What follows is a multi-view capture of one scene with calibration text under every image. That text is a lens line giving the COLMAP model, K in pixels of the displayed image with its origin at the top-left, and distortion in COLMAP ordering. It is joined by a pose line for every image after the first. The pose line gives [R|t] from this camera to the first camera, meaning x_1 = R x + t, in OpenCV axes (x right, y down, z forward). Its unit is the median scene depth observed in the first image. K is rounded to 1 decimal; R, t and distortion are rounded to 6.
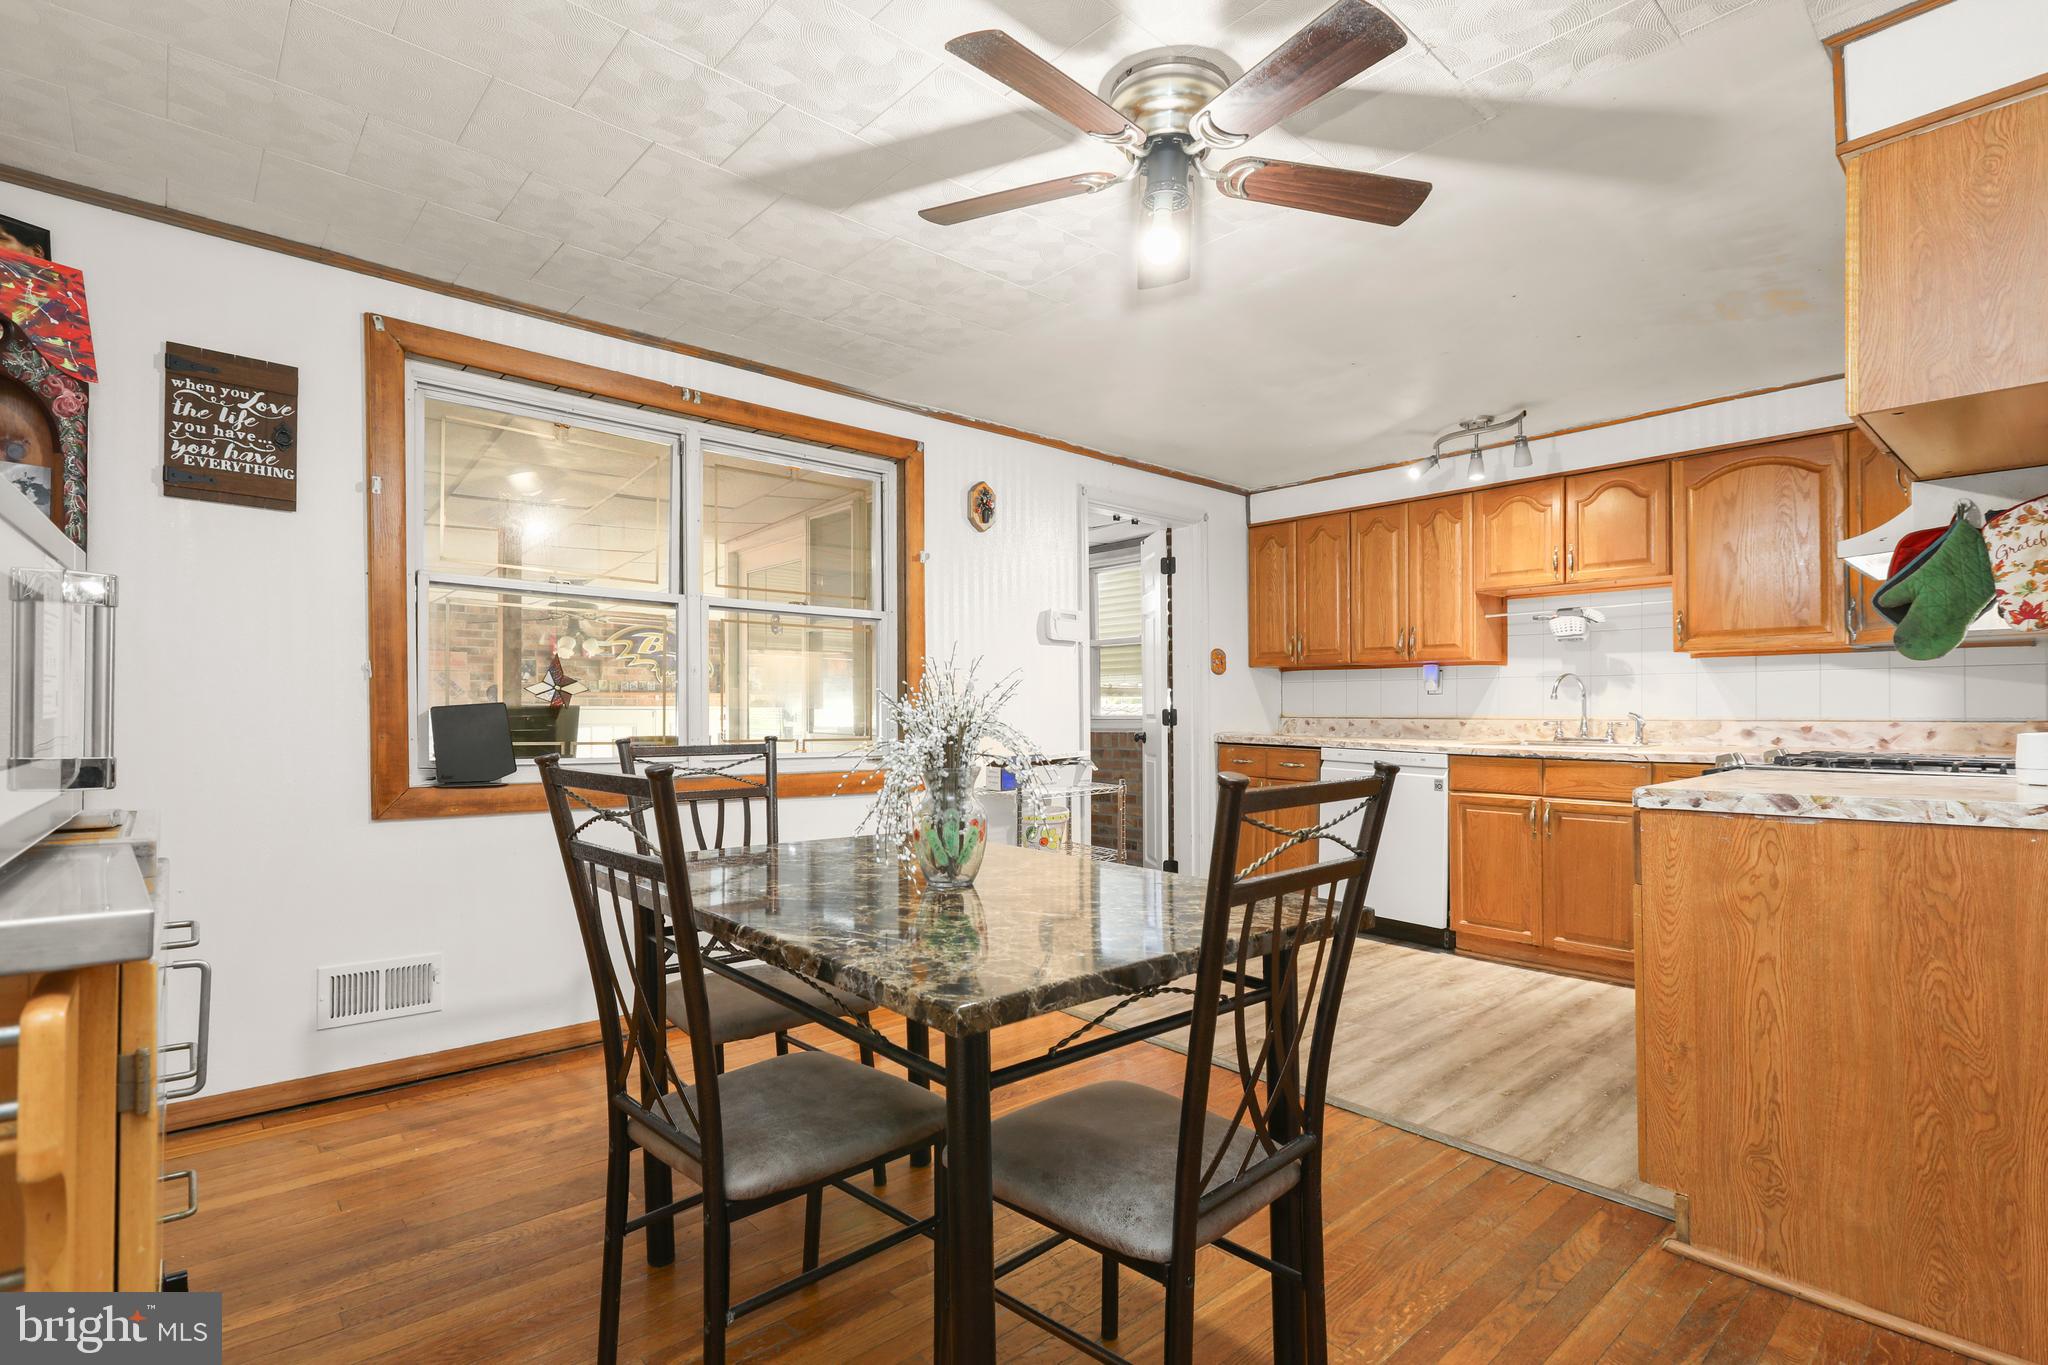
lens RADIAL K [[957.6, 0, 1032.2], [0, 957.6, 699.5], [0, 0, 1]] dist [-0.019690, 0.009702]
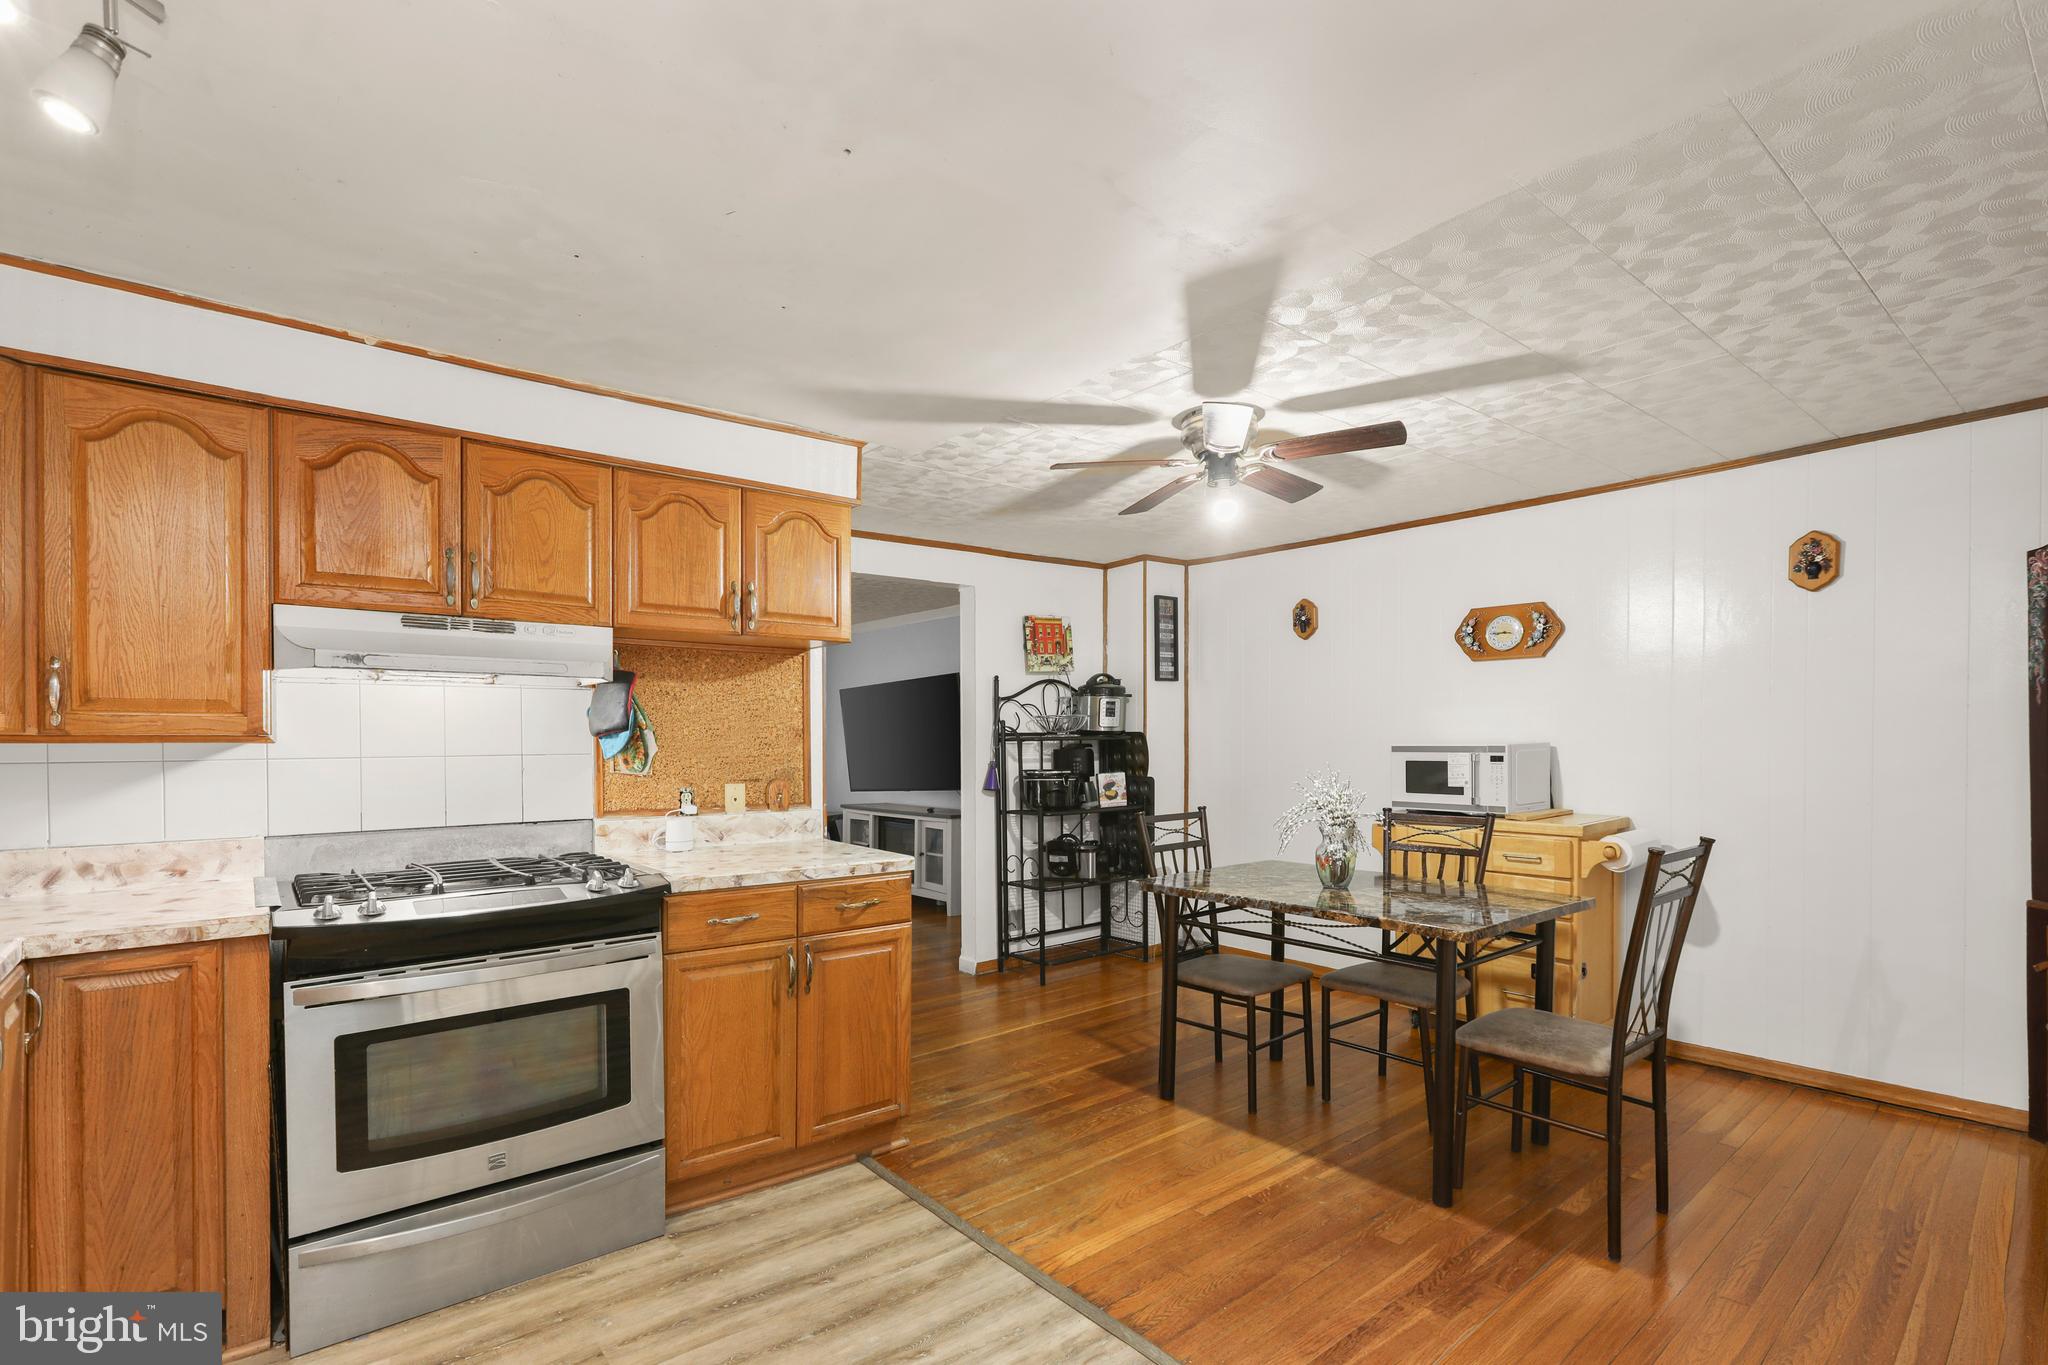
lens RADIAL K [[957.6, 0, 1020.5], [0, 957.6, 748.9], [0, 0, 1]] dist [-0.019690, 0.009702]
pose [[-0.998902, -0.000288, 0.046837, 0.292843], [-0.000295, 1.000000, -0.000142, -0.063068], [-0.046837, -0.000155, -0.998903, 1.885560]]
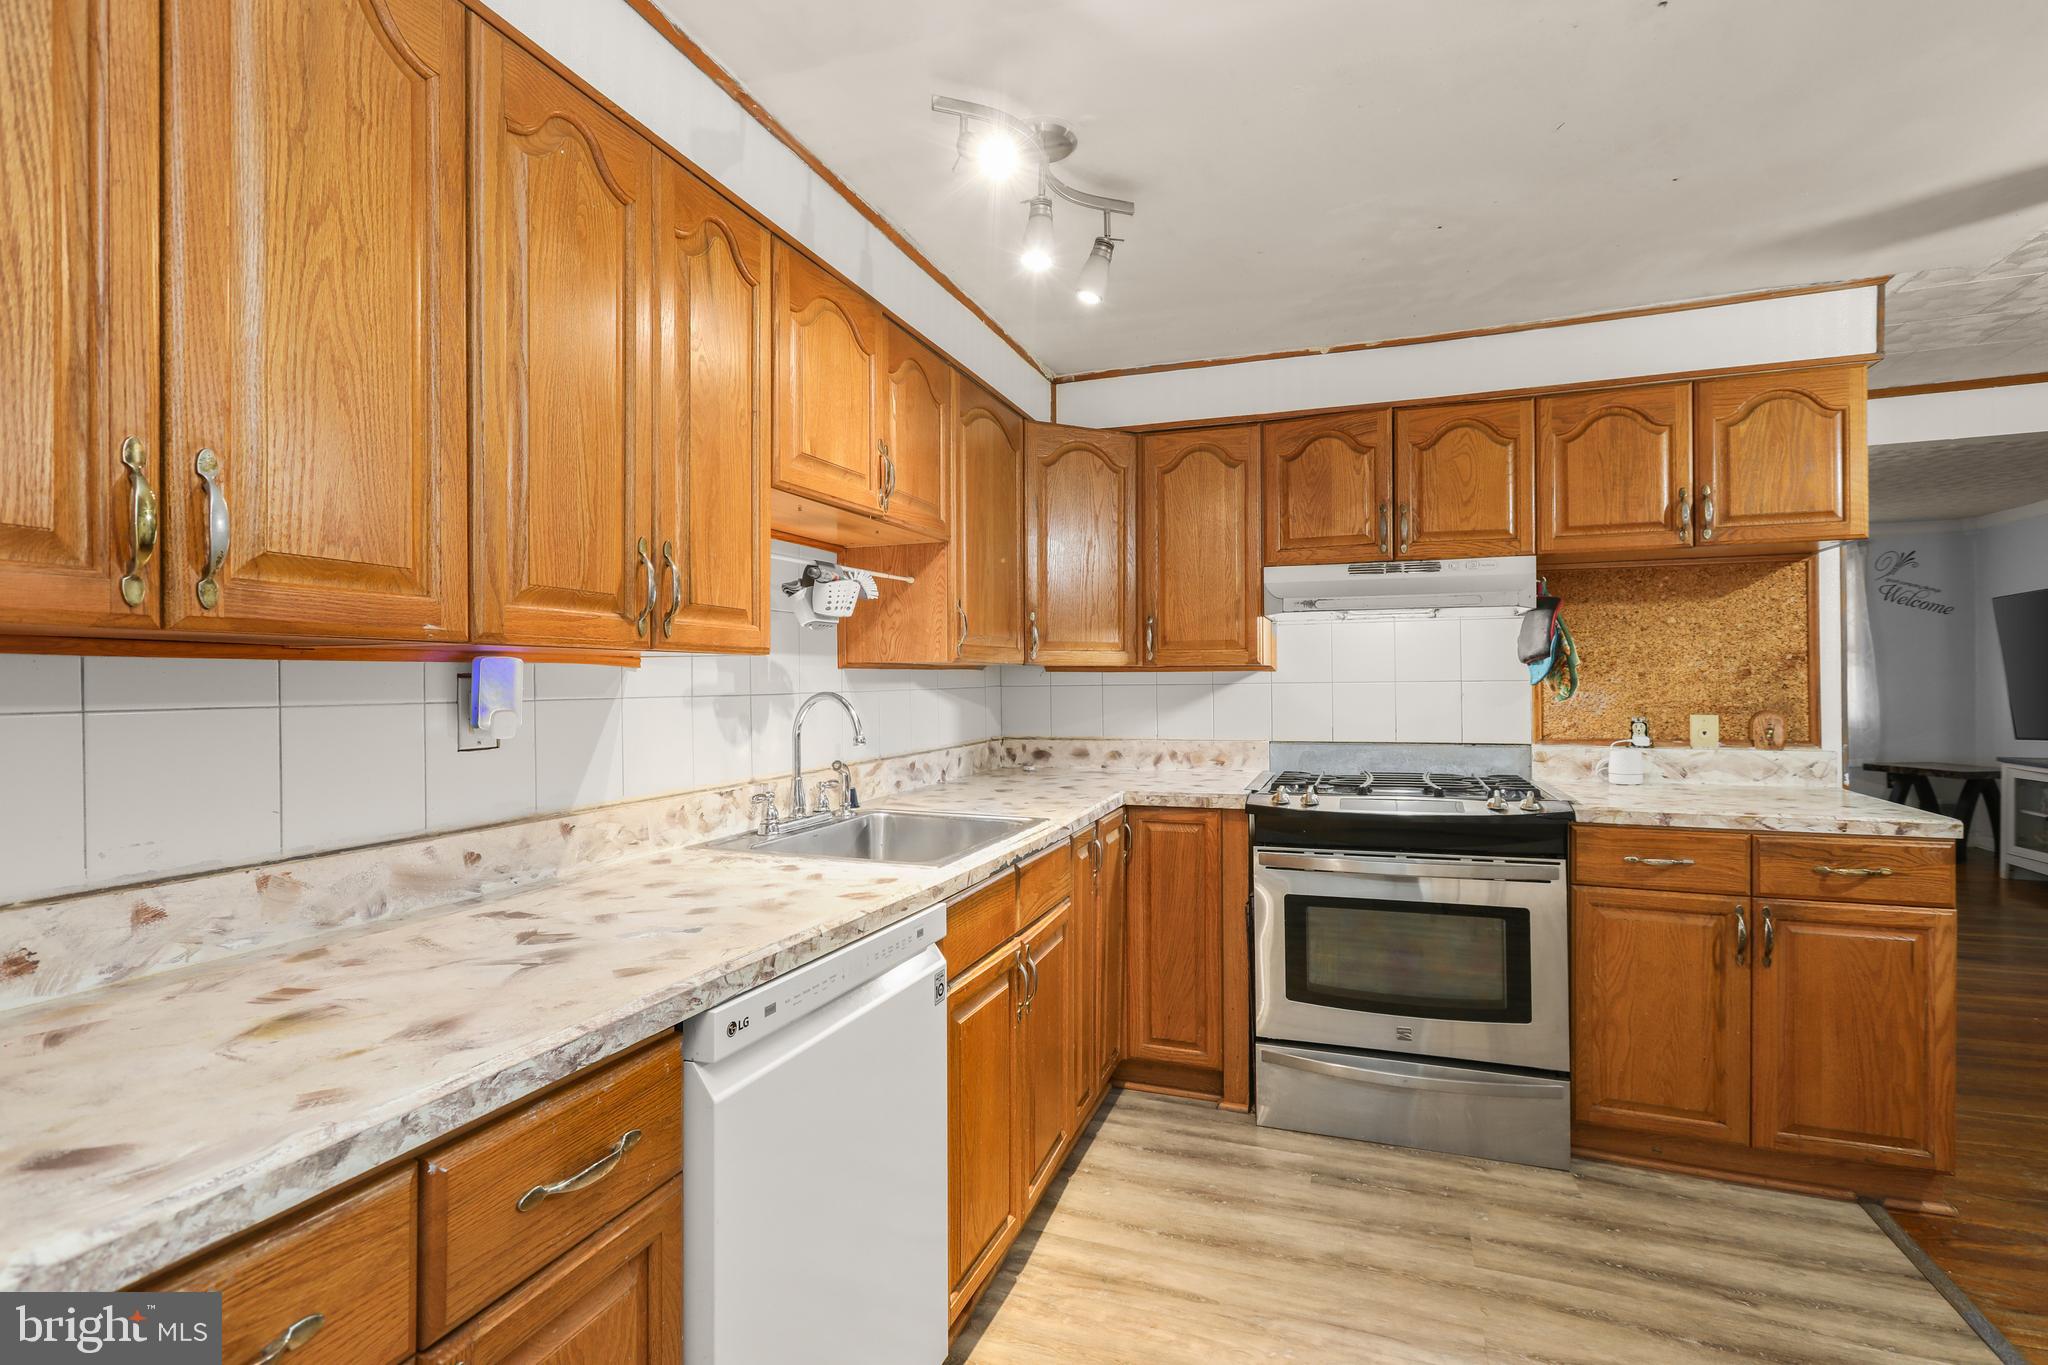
lens RADIAL K [[957.6, 0, 1004.1], [0, 957.6, 671.4], [0, 0, 1]] dist [-0.019690, 0.009702]
pose [[-0.455101, 0.008390, 0.890400, 0.116055], [-0.002800, 0.999937, -0.010853, -0.053811], [-0.890435, -0.007432, -0.455049, 1.869306]]
